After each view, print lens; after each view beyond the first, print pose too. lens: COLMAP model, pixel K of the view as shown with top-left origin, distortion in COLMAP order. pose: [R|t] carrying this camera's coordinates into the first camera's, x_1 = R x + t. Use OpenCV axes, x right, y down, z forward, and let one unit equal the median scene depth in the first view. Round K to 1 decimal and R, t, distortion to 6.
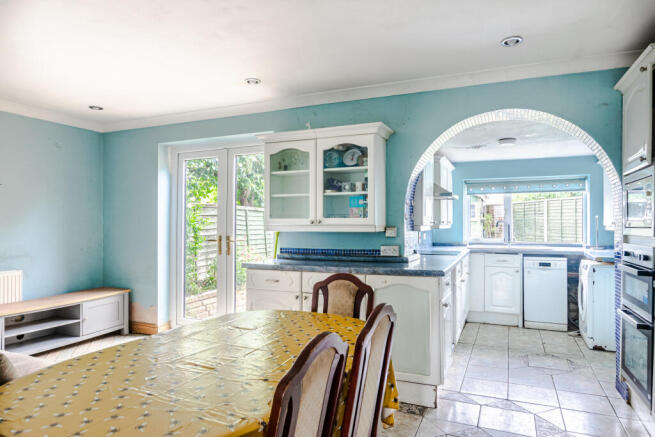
lens RADIAL K [[406.2, 0, 329.1], [0, 406.2, 220.0], [0, 0, 1]] dist [-0.009764, 0.000004]
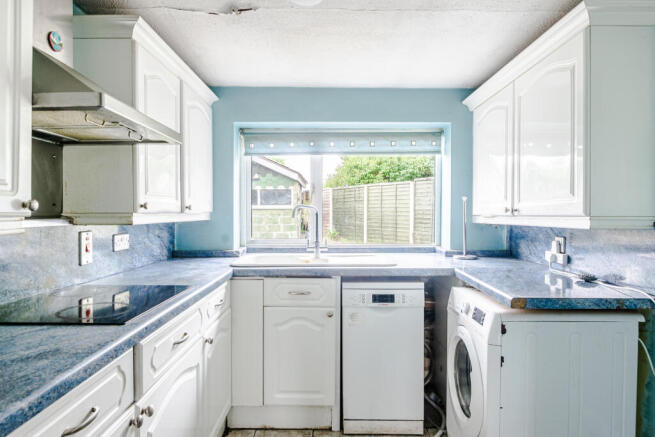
lens RADIAL K [[406.2, 0, 330.2], [0, 406.2, 216.4], [0, 0, 1]] dist [-0.009764, 0.000004]
pose [[0.914853, -0.003495, 0.403772, 0.281273], [-0.004324, 0.999820, 0.018451, 0.006868], [-0.403764, -0.018626, 0.914674, 0.584796]]
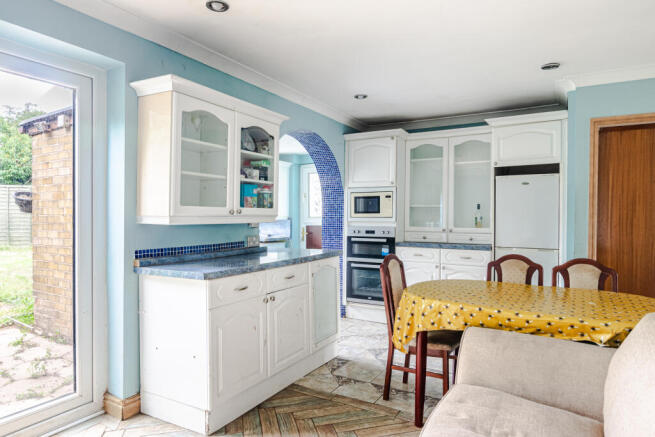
lens RADIAL K [[406.2, 0, 328.0], [0, 406.2, 219.3], [0, 0, 1]] dist [-0.009764, 0.000004]
pose [[0.102666, -0.010652, 0.994659, -0.651547], [-0.010710, 0.999873, 0.011813, 0.006278], [-0.994658, -0.011865, 0.102539, 0.567148]]
